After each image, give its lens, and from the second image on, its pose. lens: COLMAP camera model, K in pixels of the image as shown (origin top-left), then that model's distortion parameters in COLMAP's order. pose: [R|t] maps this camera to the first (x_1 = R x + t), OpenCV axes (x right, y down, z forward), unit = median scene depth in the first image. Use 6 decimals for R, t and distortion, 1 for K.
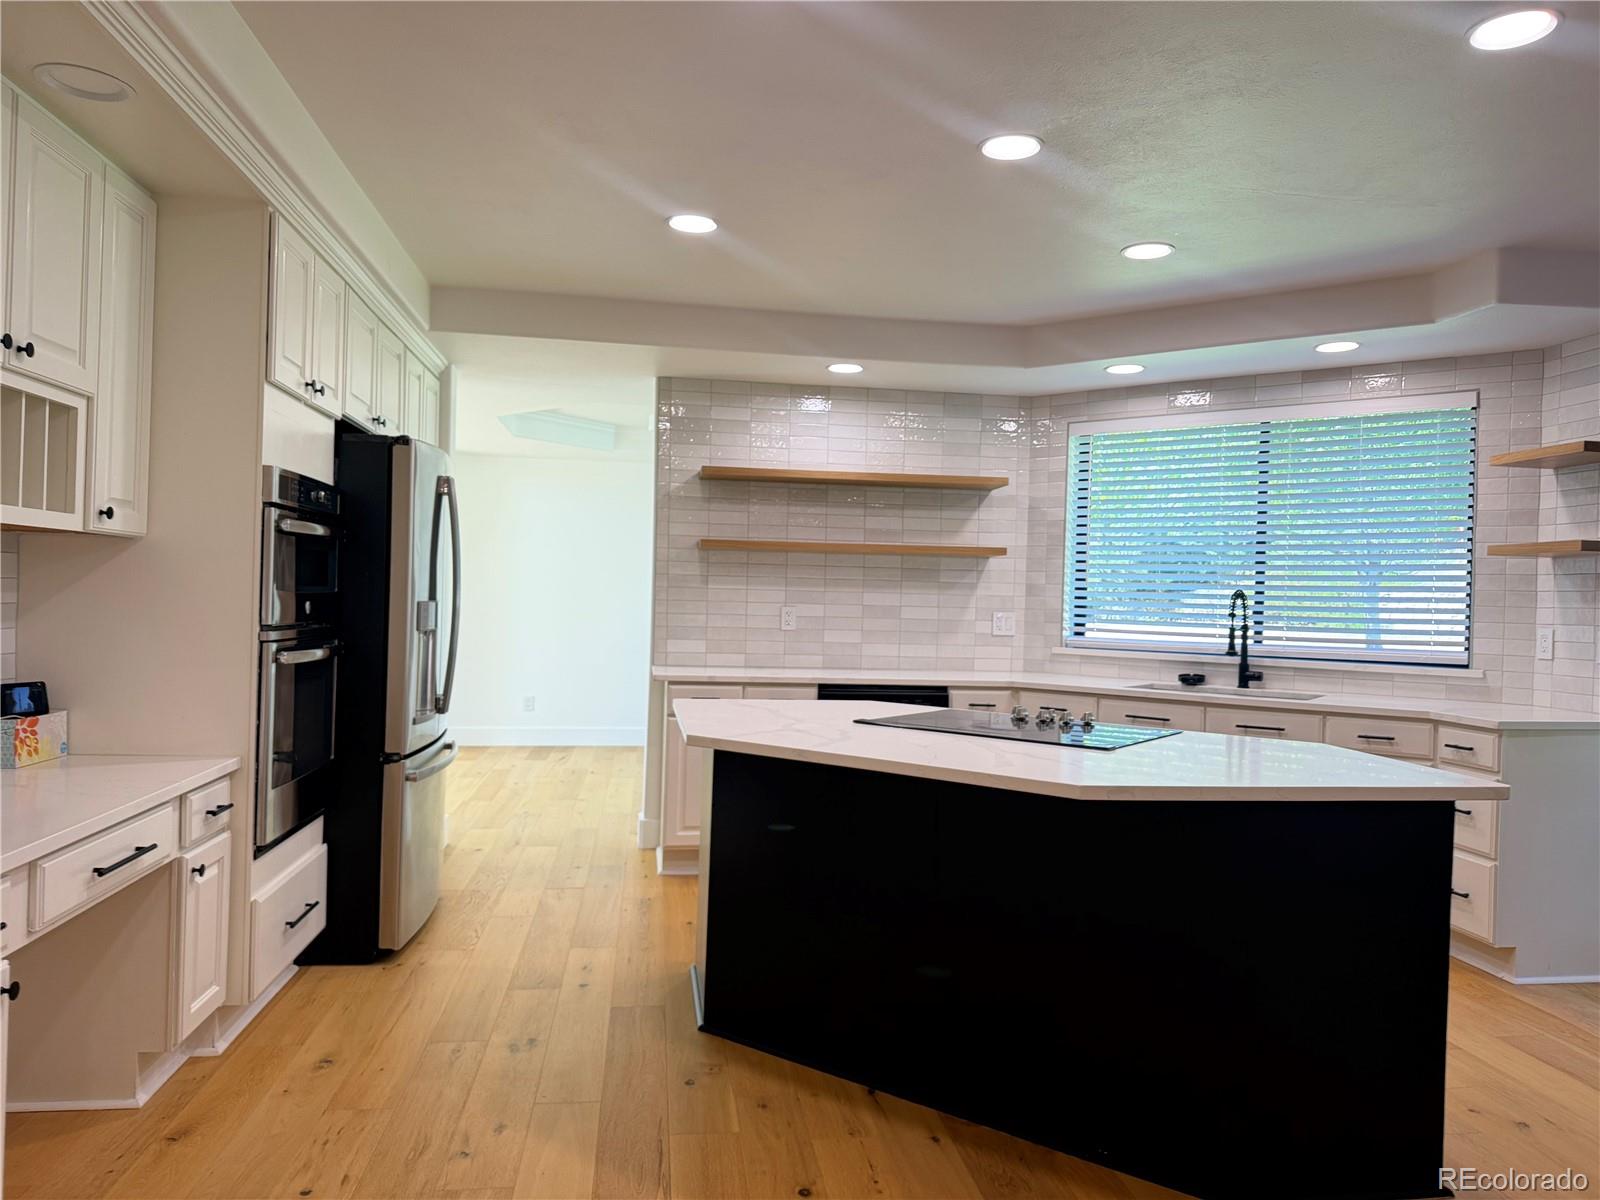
lens RADIAL K [[1132.8, 0, 799.1], [0, 1132.8, 599.2], [0, 0, 1]] dist [0.039950, -0.049340]
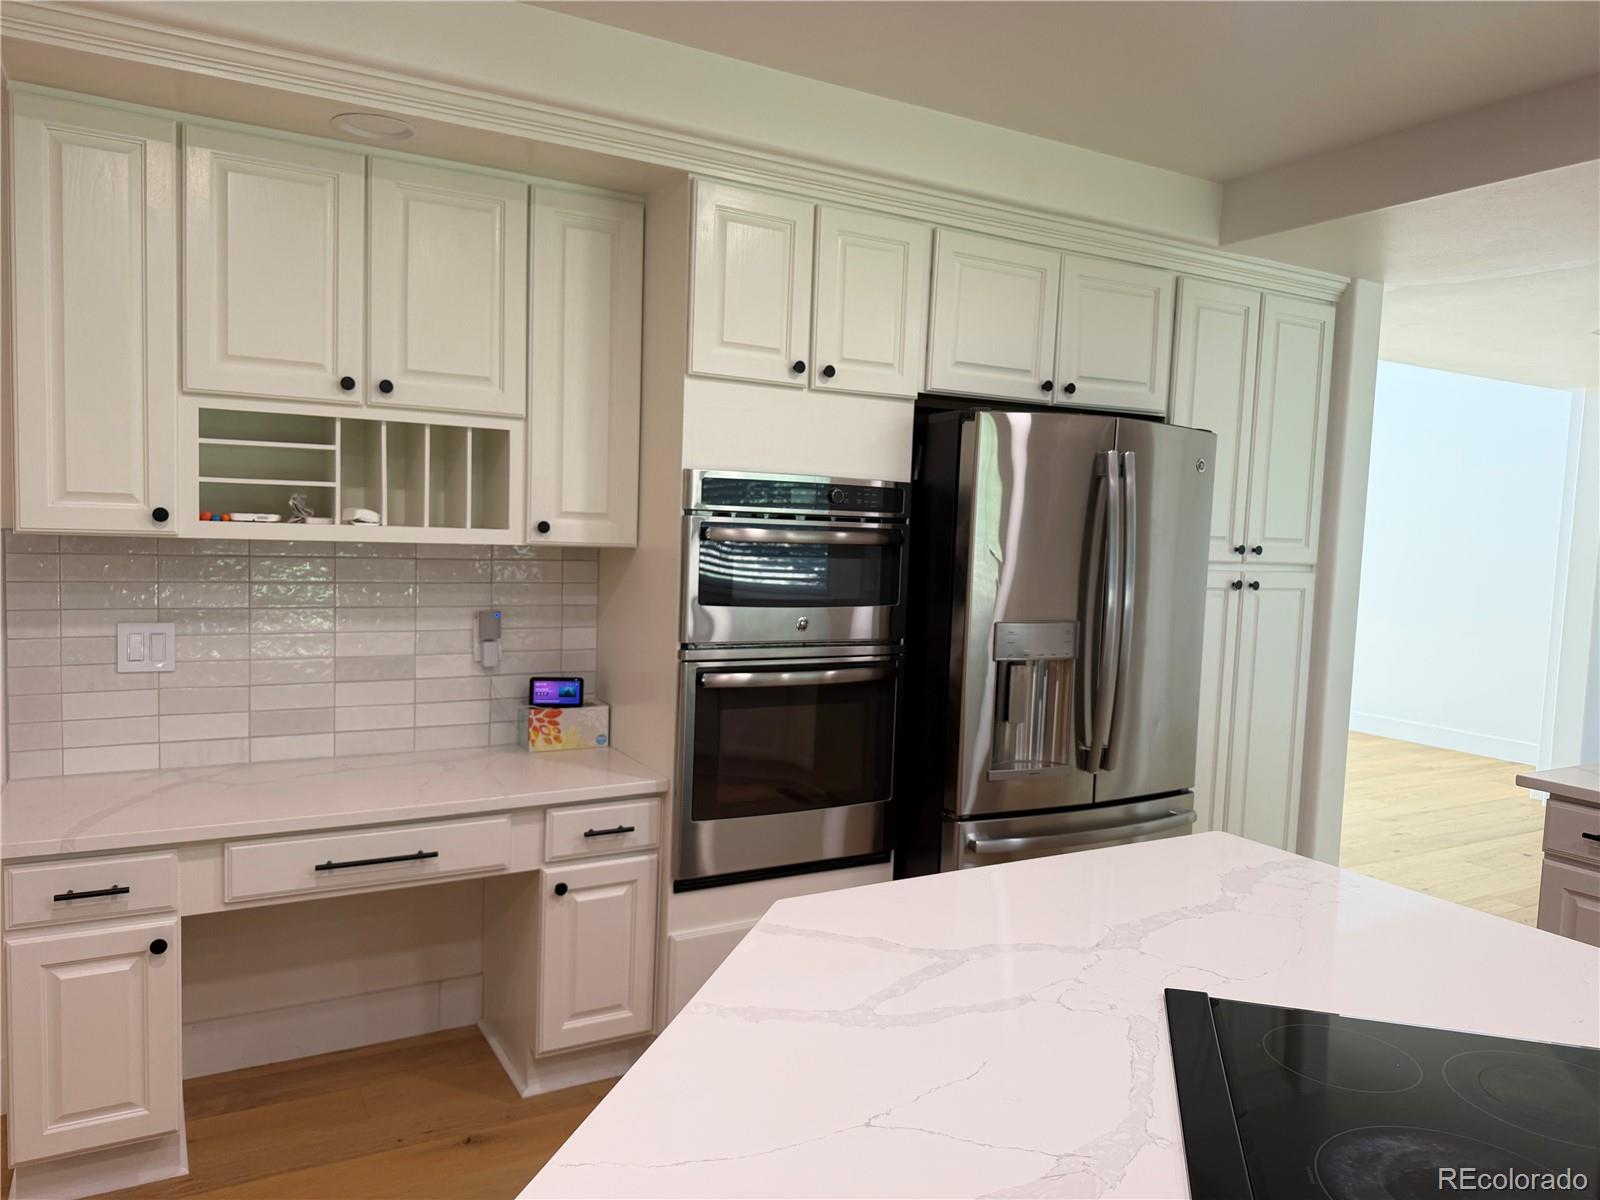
lens RADIAL K [[1132.8, 0, 788.6], [0, 1132.8, 615.3], [0, 0, 1]] dist [0.039950, -0.049340]
pose [[0.373667, 0.067745, -0.925086, 0.242681], [-0.027551, 0.997700, 0.061933, -0.035348], [0.927154, 0.002345, 0.374674, 0.441292]]
